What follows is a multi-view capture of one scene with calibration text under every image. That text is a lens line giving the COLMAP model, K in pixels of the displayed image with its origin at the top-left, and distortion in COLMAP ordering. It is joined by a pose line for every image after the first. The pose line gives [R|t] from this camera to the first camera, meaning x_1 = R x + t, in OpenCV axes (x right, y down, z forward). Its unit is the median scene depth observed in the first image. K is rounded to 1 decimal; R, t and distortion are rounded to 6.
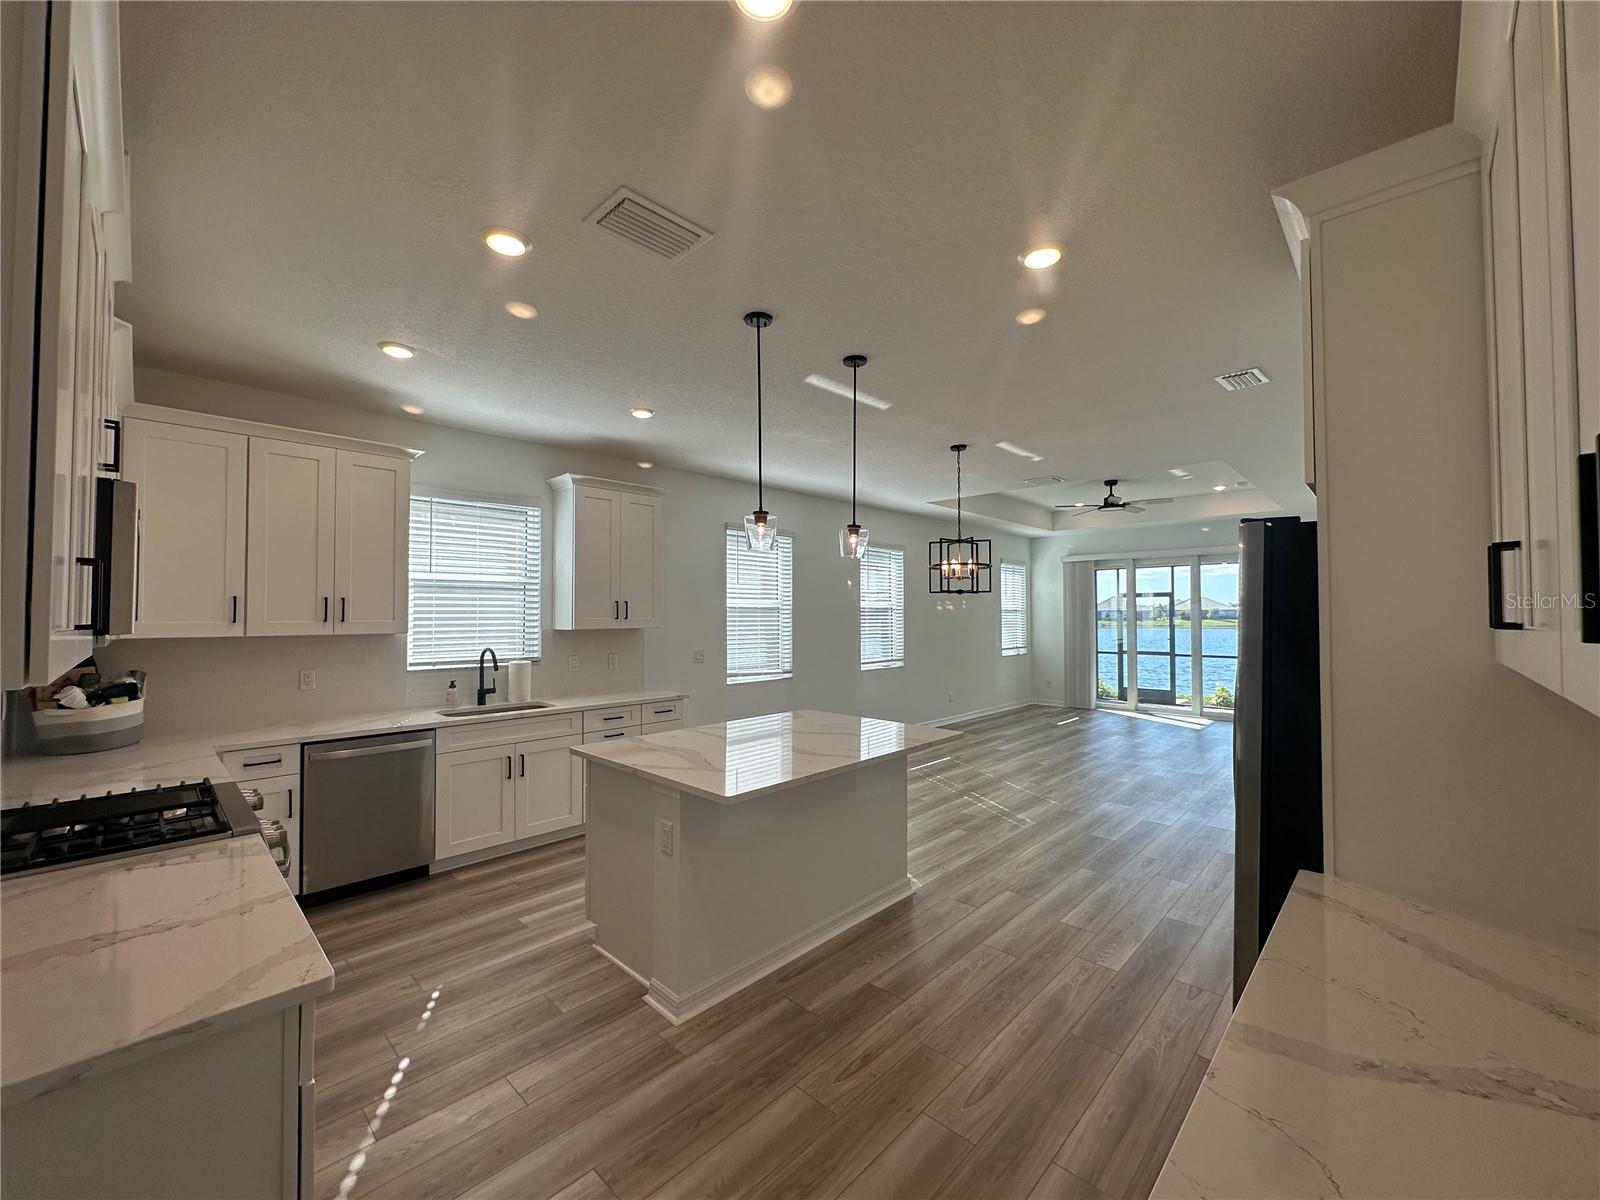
lens RADIAL K [[640.6, 0, 800.1], [0, 640.6, 600.8], [0, 0, 1]] dist [-0.005121, 0.001071]
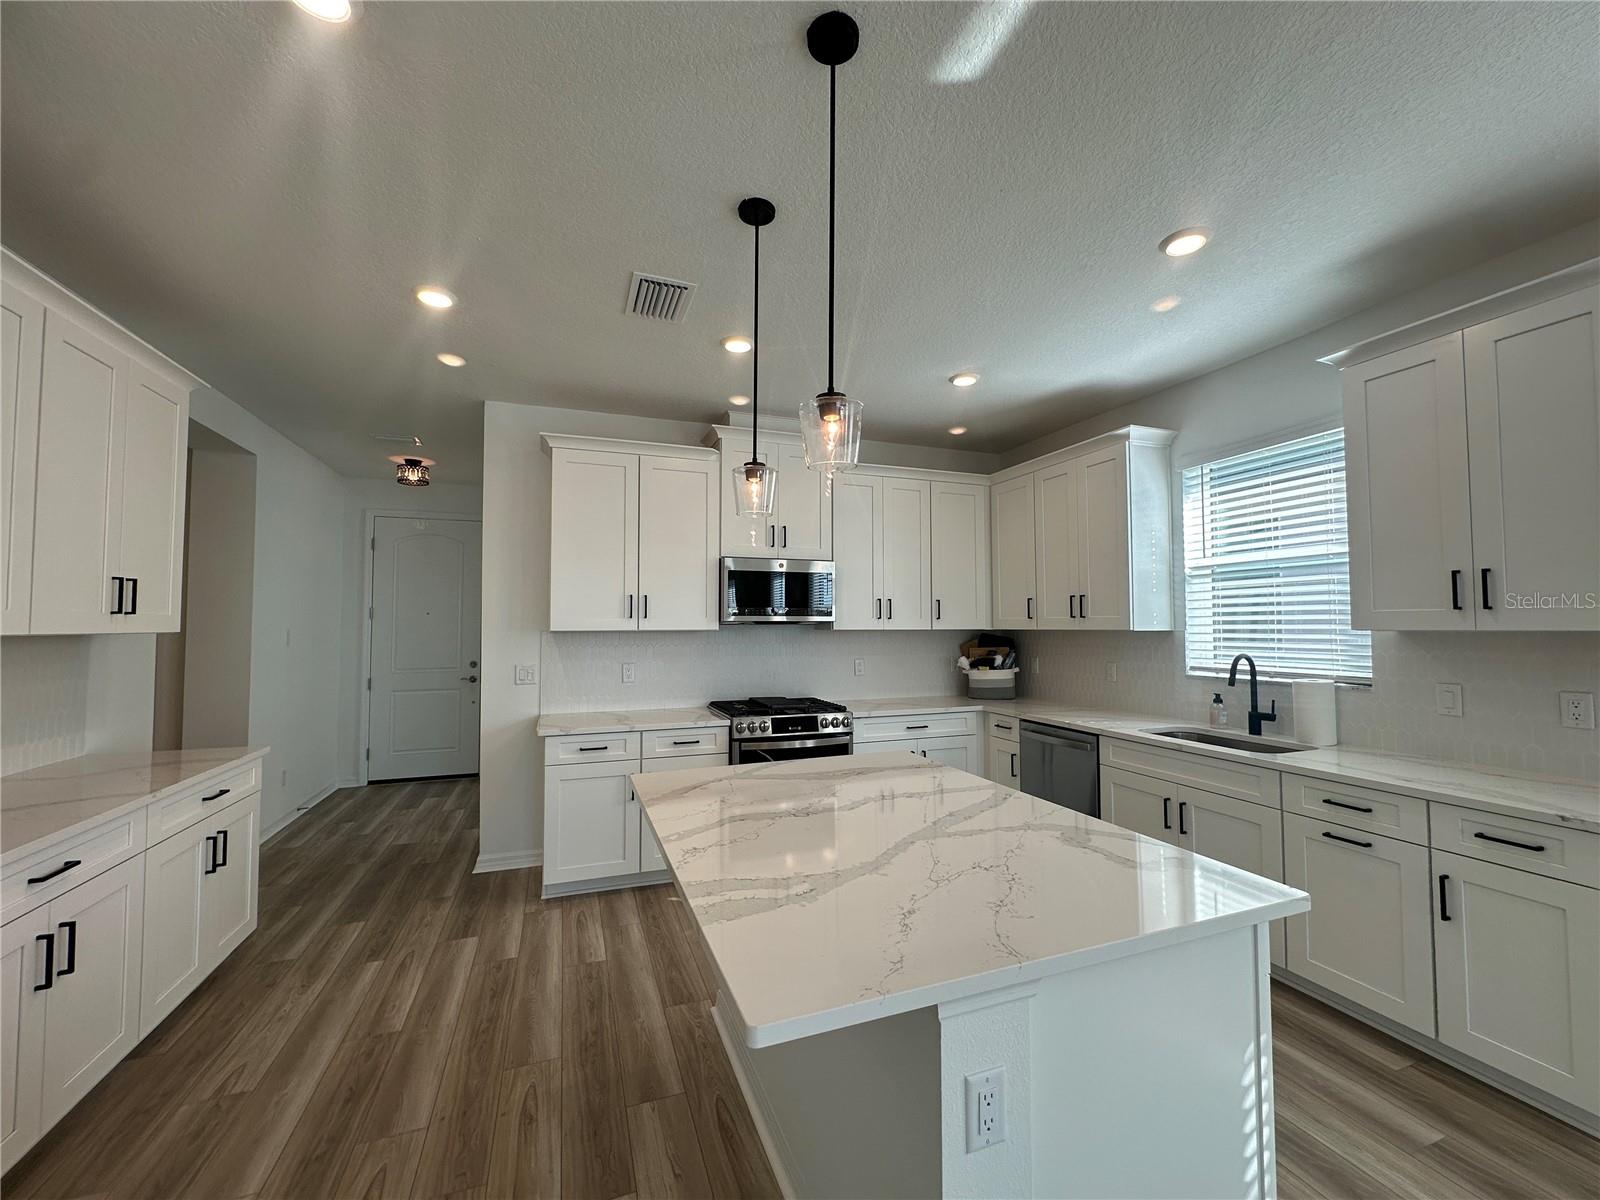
lens RADIAL K [[640.6, 0, 799.2], [0, 640.6, 597.8], [0, 0, 1]] dist [-0.005121, 0.001071]
pose [[-0.435237, -0.035352, -0.899621, 0.373139], [0.024599, 0.998389, -0.051135, 0.035872], [0.899980, -0.044385, -0.433666, 0.871989]]
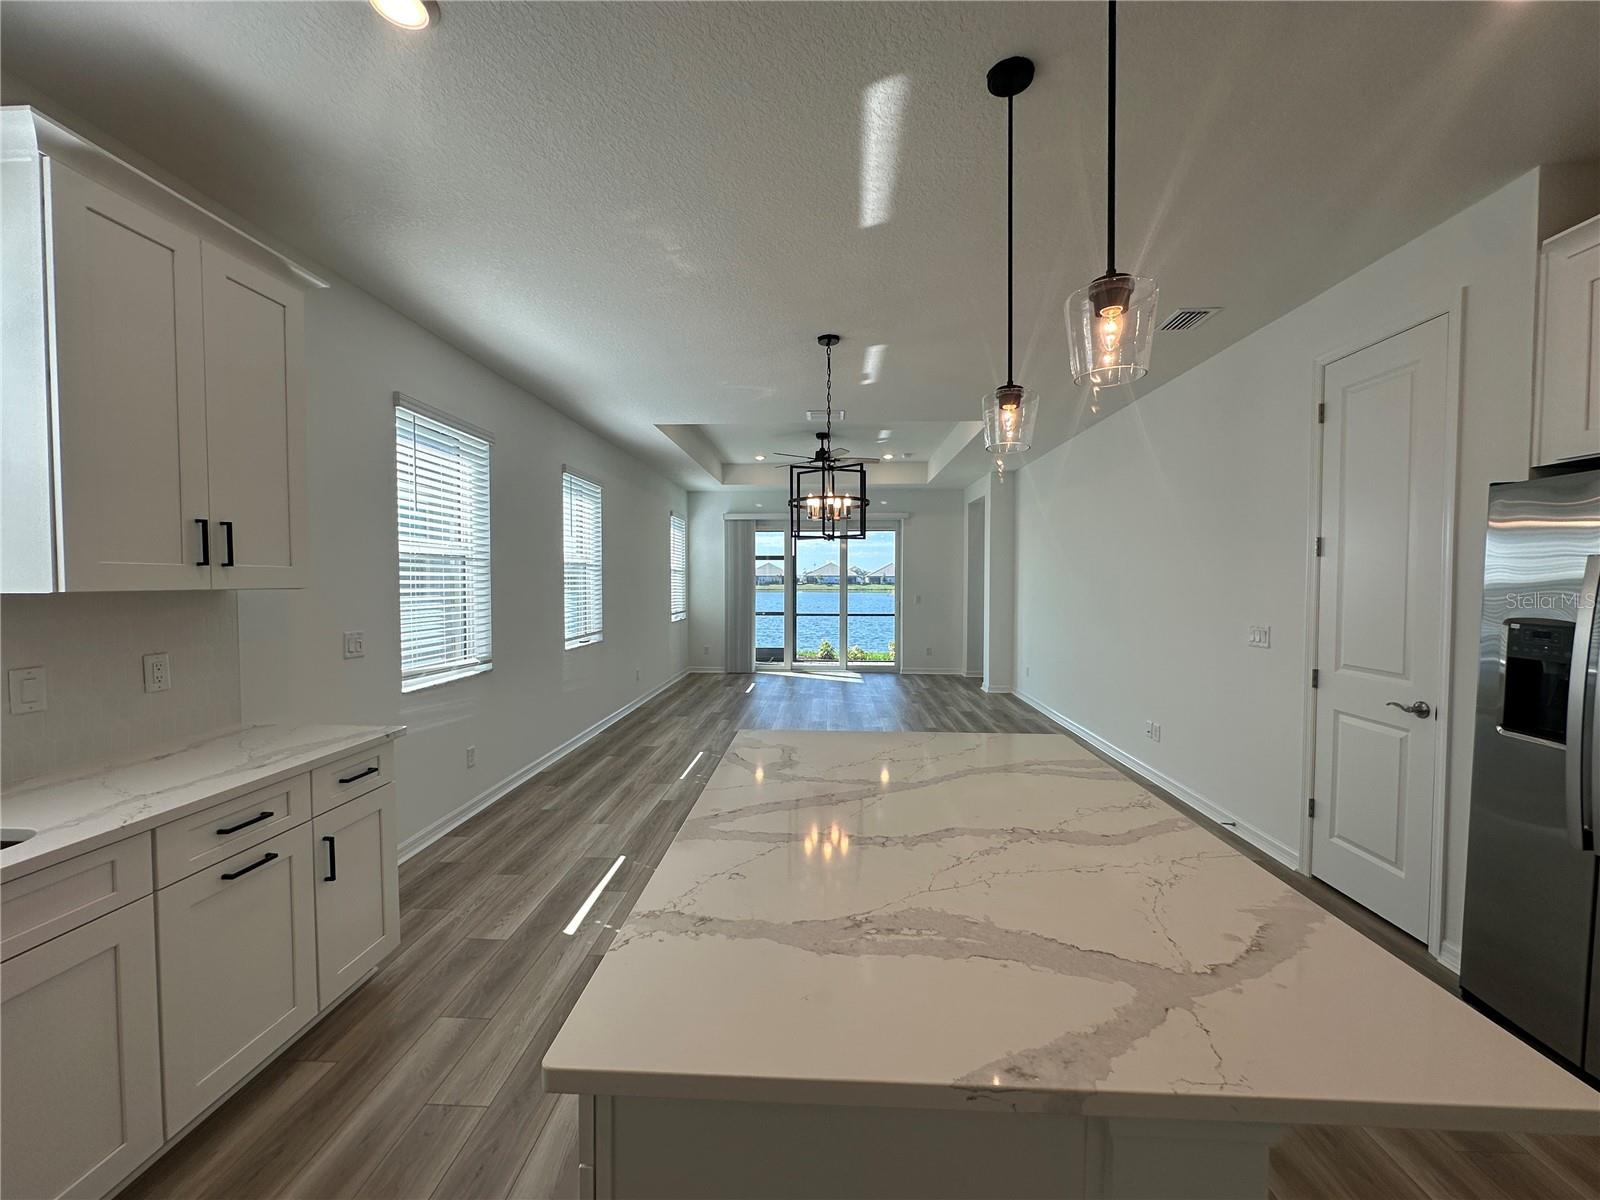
lens RADIAL K [[640.6, 0, 801.4], [0, 640.6, 600.1], [0, 0, 1]] dist [-0.005121, 0.001071]
pose [[0.751403, -0.017999, 0.659598, -0.303210], [-0.017117, 0.998760, 0.046754, 0.028178], [-0.659621, -0.046421, 0.750163, 0.522542]]
